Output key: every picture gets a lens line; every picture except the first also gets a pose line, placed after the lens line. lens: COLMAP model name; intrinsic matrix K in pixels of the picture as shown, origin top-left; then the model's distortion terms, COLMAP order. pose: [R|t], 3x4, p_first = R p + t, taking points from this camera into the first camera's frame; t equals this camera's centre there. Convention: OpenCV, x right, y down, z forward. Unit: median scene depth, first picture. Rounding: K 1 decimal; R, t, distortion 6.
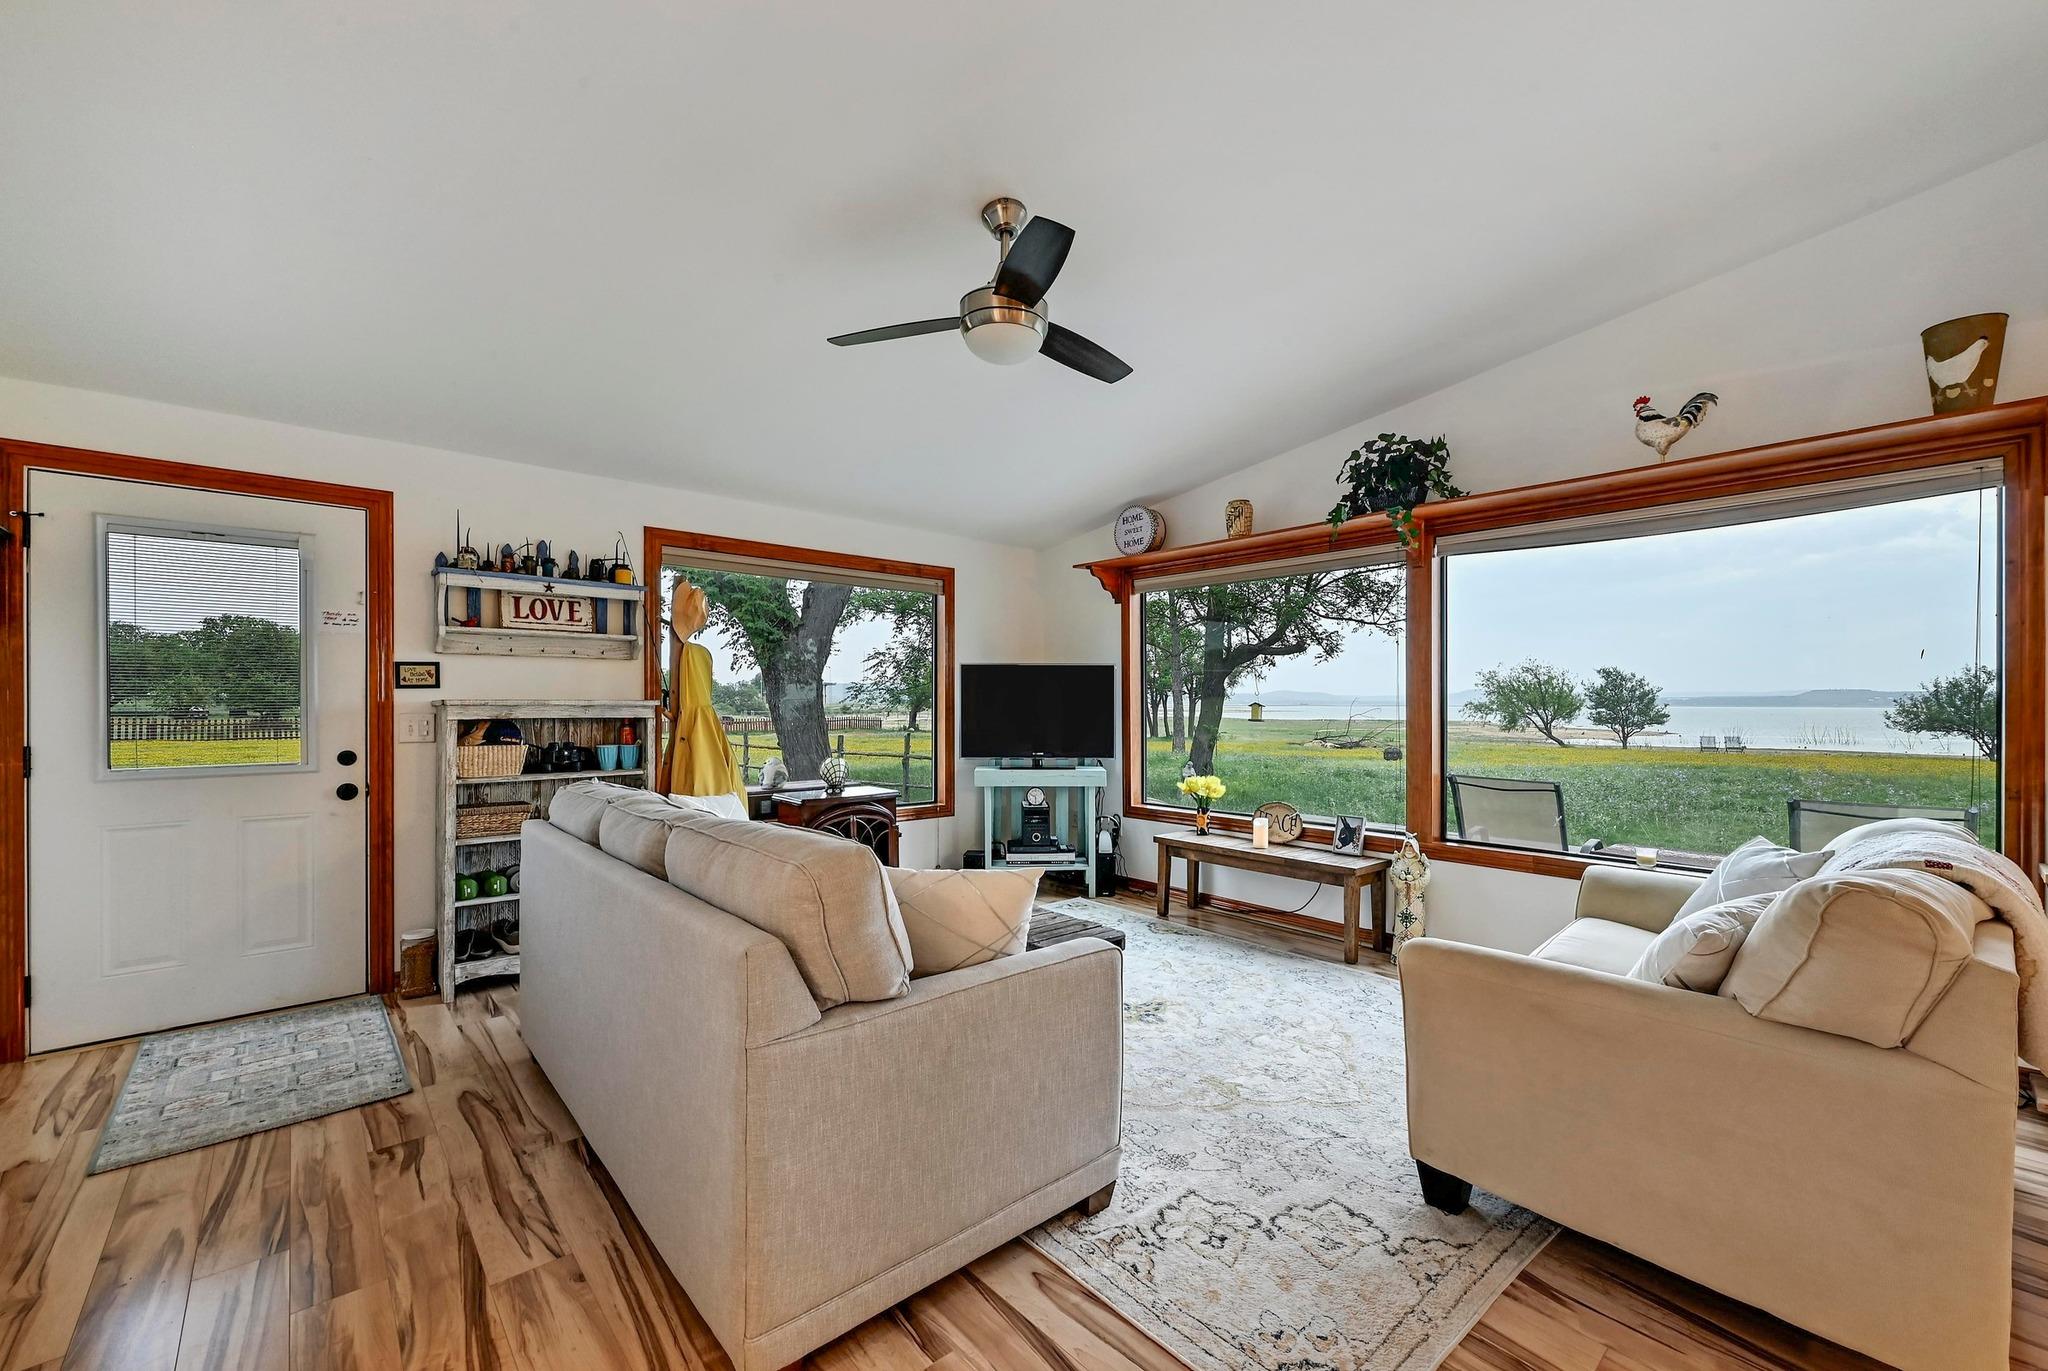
lens RADIAL K [[822.8, 0, 1039.7], [0, 822.8, 711.5], [0, 0, 1]] dist [-0.000915, 0.000218]
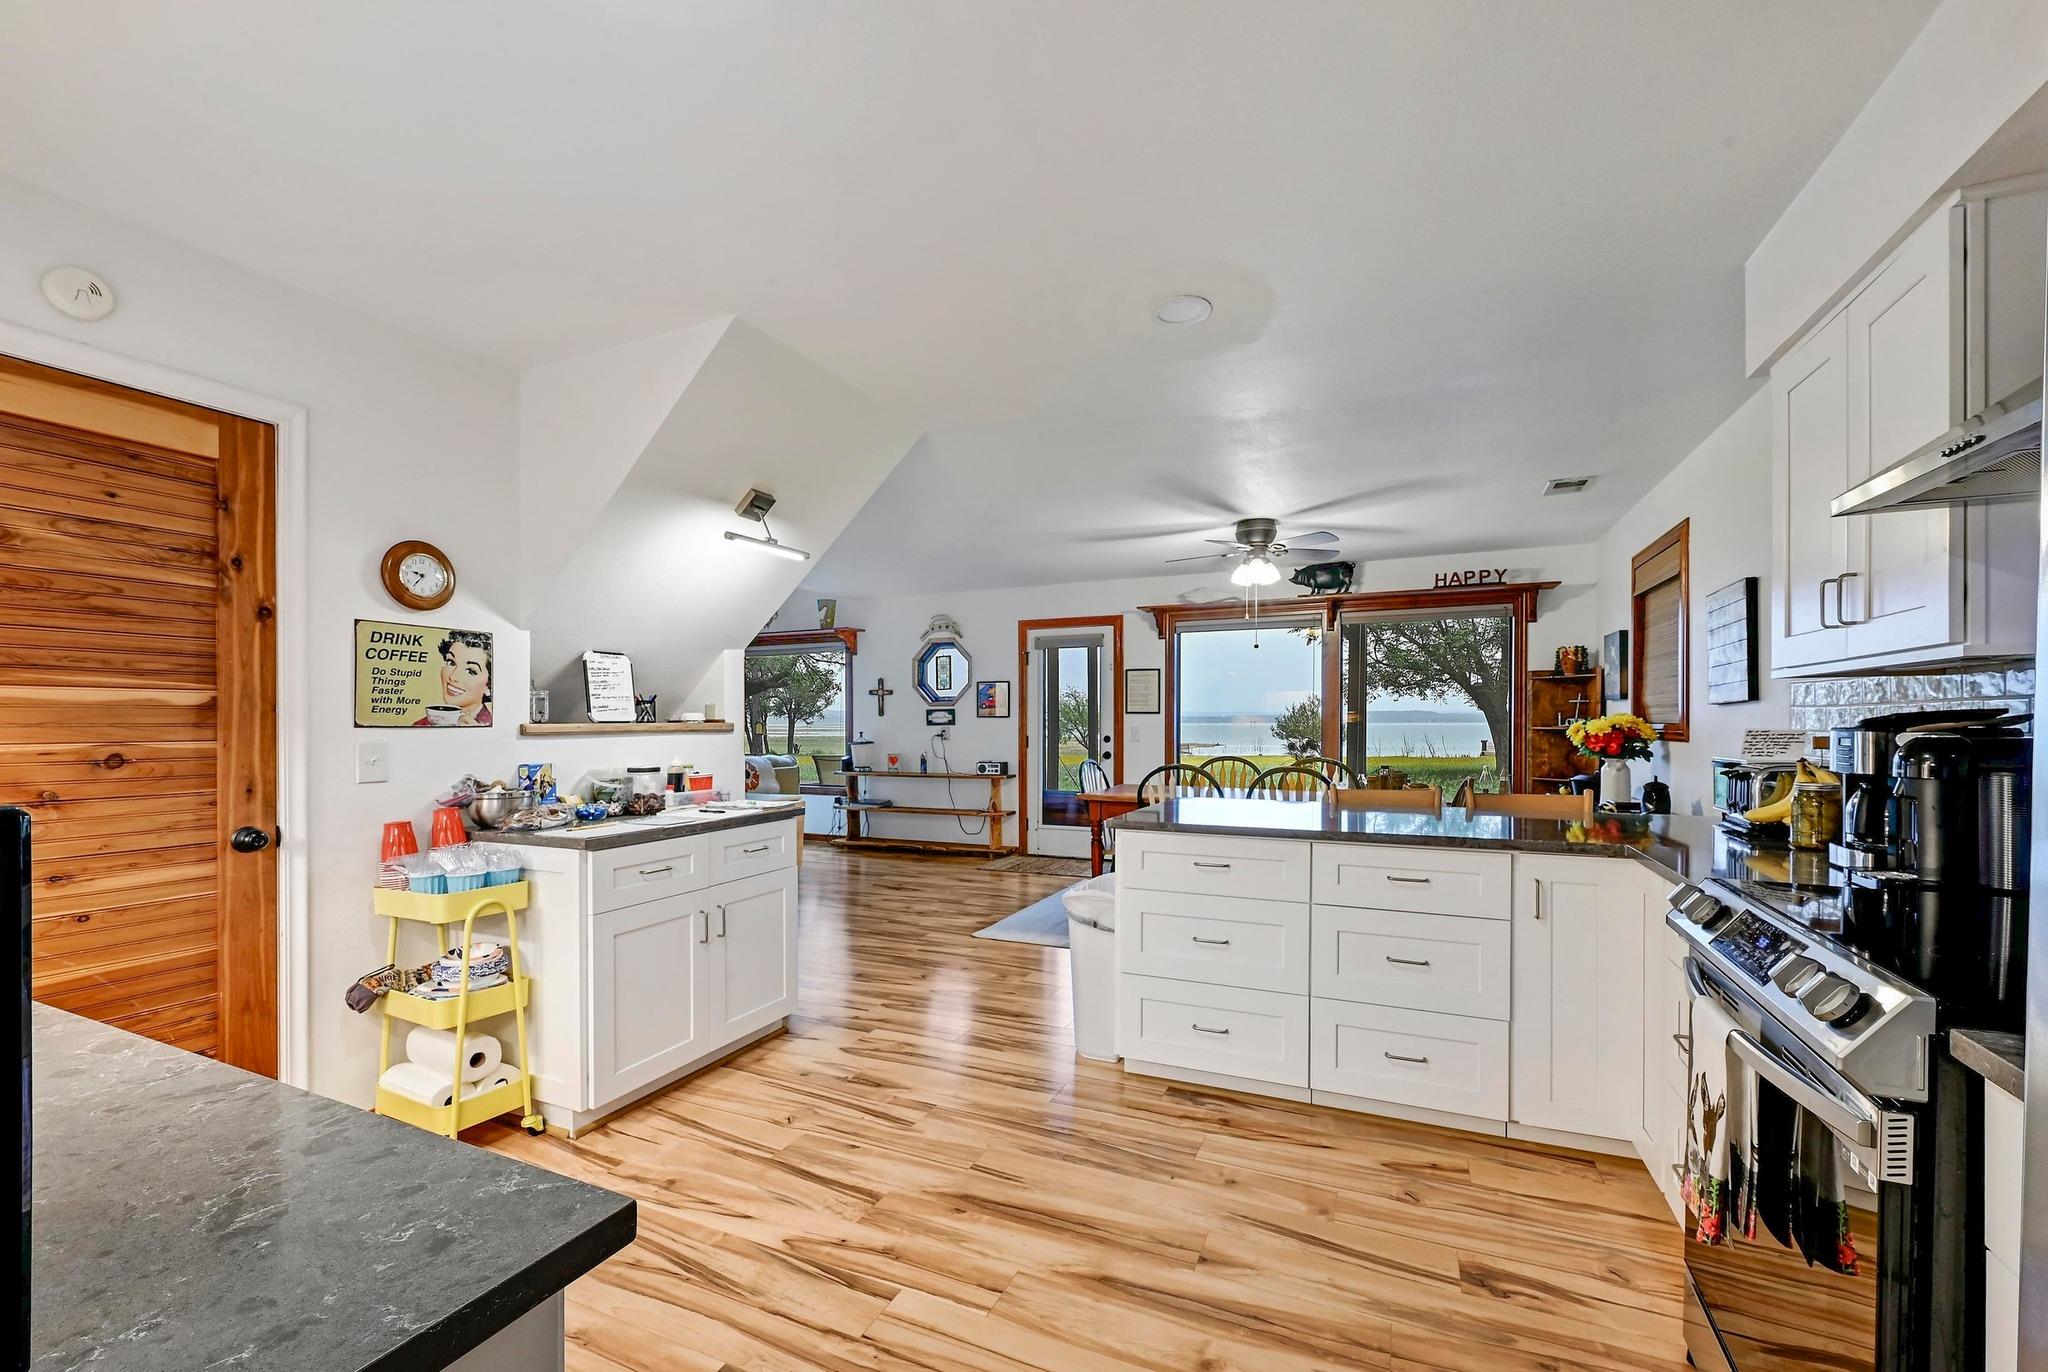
lens RADIAL K [[836.6, 0, 1024.5], [0, 836.6, 725.2], [0, 0, 1]] dist [0.000236, -0.000144]
pose [[0.918138, -0.005748, 0.396220, 0.385541], [0.008675, 0.999947, -0.005594, 0.022693], [-0.396166, 0.008574, 0.918139, -1.552131]]
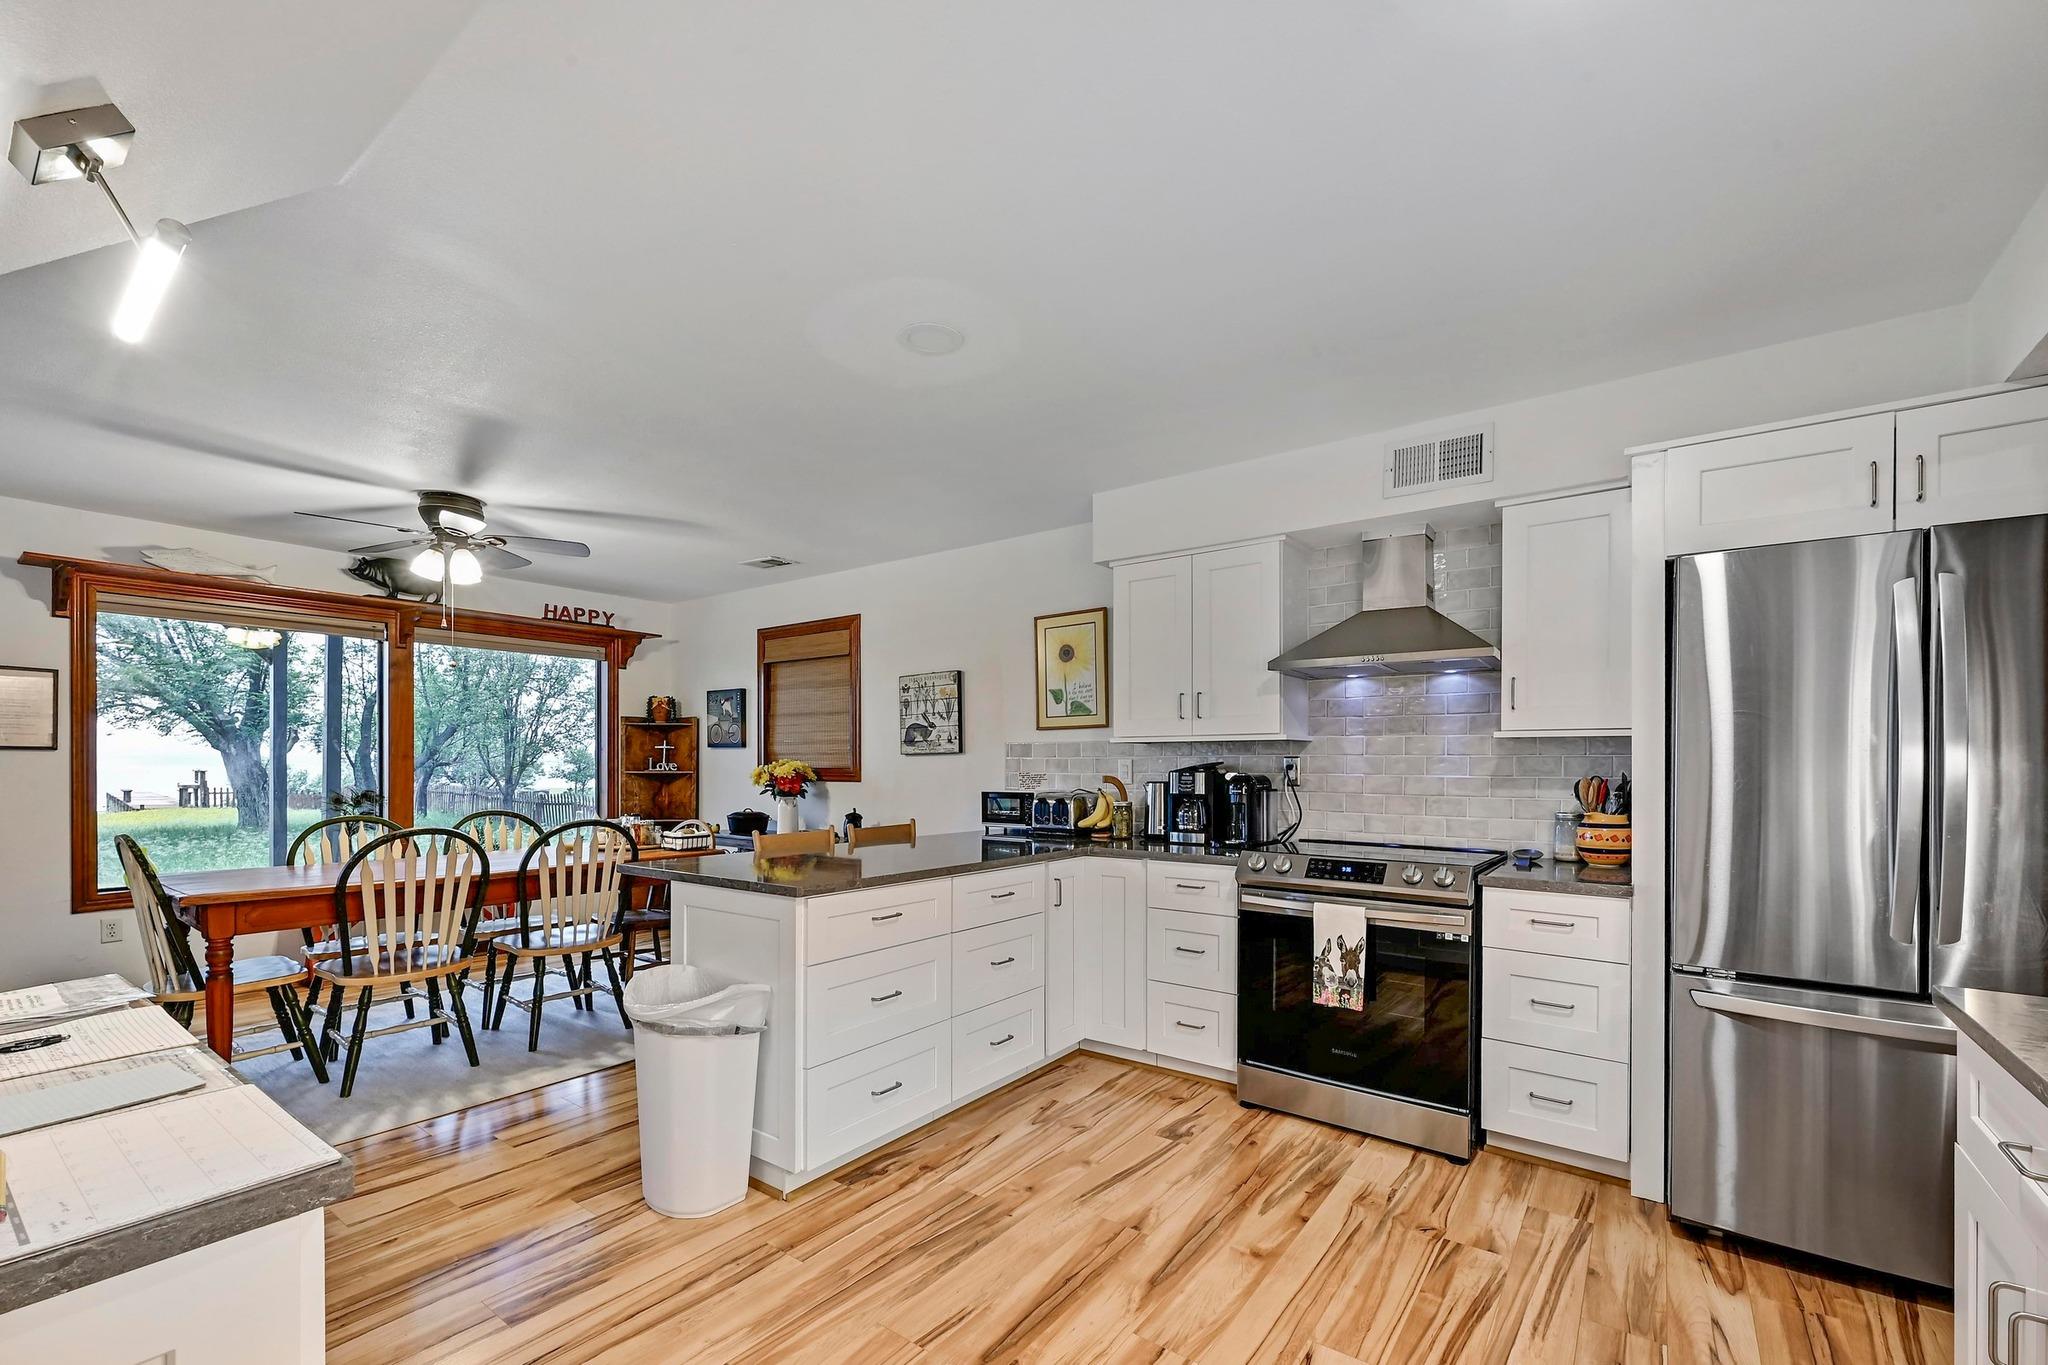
lens RADIAL K [[854.5, 0, 1040.8], [0, 854.5, 769.4], [0, 0, 1]] dist [0.001301, -0.000164]
pose [[-0.202102, -0.007368, 0.979337, 0.102343], [0.008370, 0.999922, 0.009250, 0.013455], [-0.979329, 0.010067, -0.202024, -0.933457]]
